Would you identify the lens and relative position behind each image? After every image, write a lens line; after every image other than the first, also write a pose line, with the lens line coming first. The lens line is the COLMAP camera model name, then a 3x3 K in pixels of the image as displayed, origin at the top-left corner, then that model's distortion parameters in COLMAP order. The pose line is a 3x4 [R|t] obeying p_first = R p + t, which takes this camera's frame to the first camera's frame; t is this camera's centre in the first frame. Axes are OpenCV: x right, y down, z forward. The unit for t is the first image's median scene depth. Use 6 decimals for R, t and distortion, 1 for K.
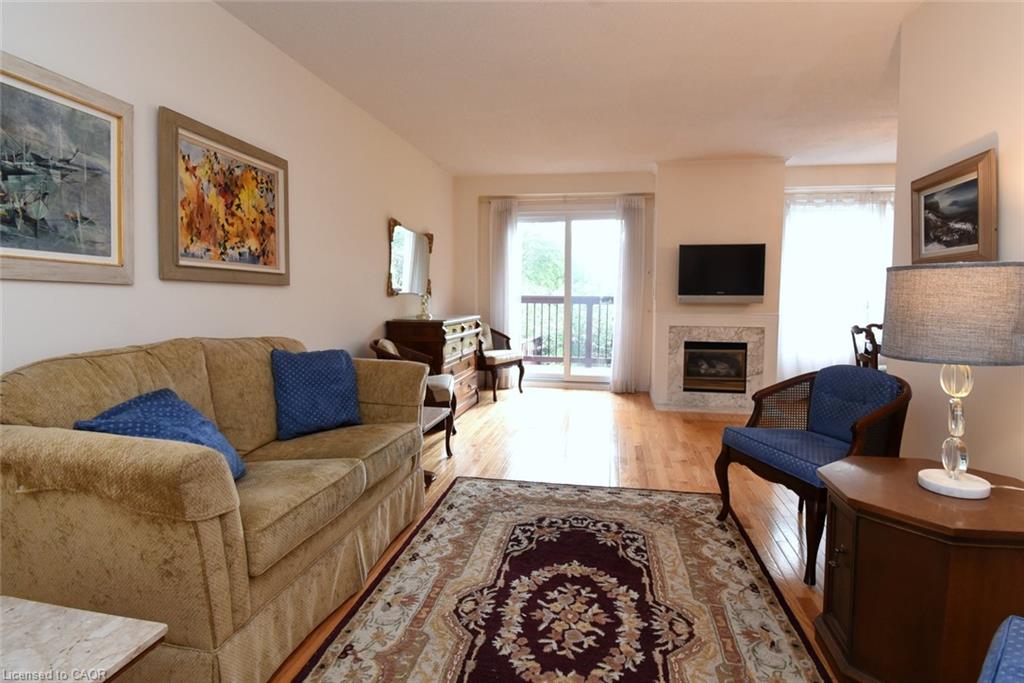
lens RADIAL K [[477.5, 0, 544.1], [0, 477.5, 325.7], [0, 0, 1]] dist [0.023805, -0.030398]
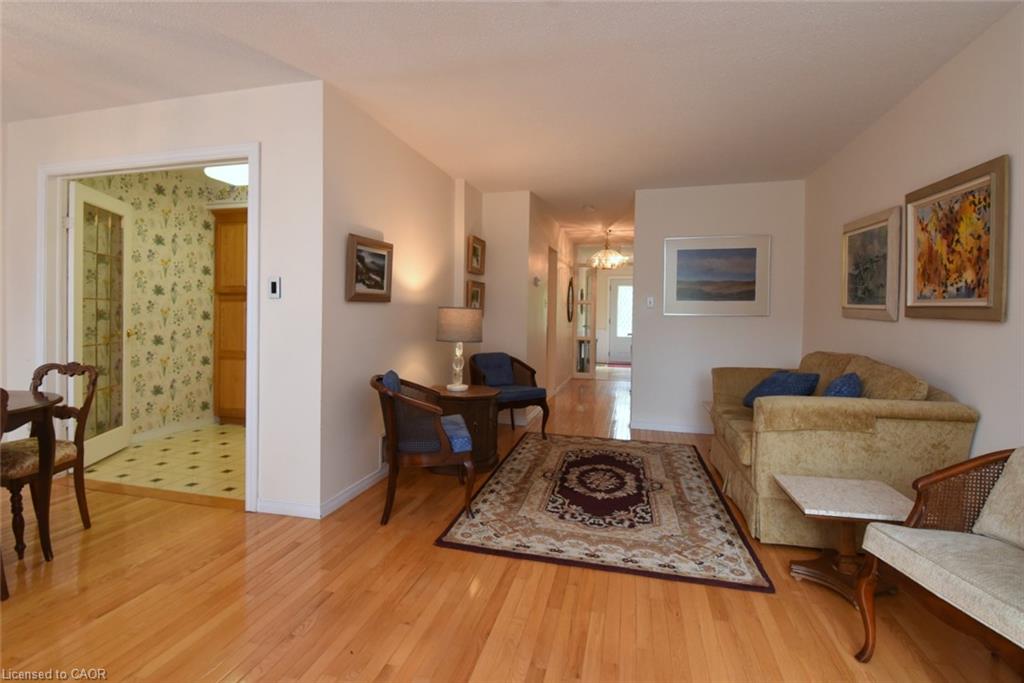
lens RADIAL K [[488.8, 0, 501.2], [0, 488.8, 309.5], [0, 0, 1]] dist [0.024729, -0.026192]
pose [[-0.992856, -0.017263, 0.118063, 0.174817], [-0.009814, 0.997941, 0.063389, -0.171920], [-0.118914, 0.061778, -0.990981, 2.211559]]
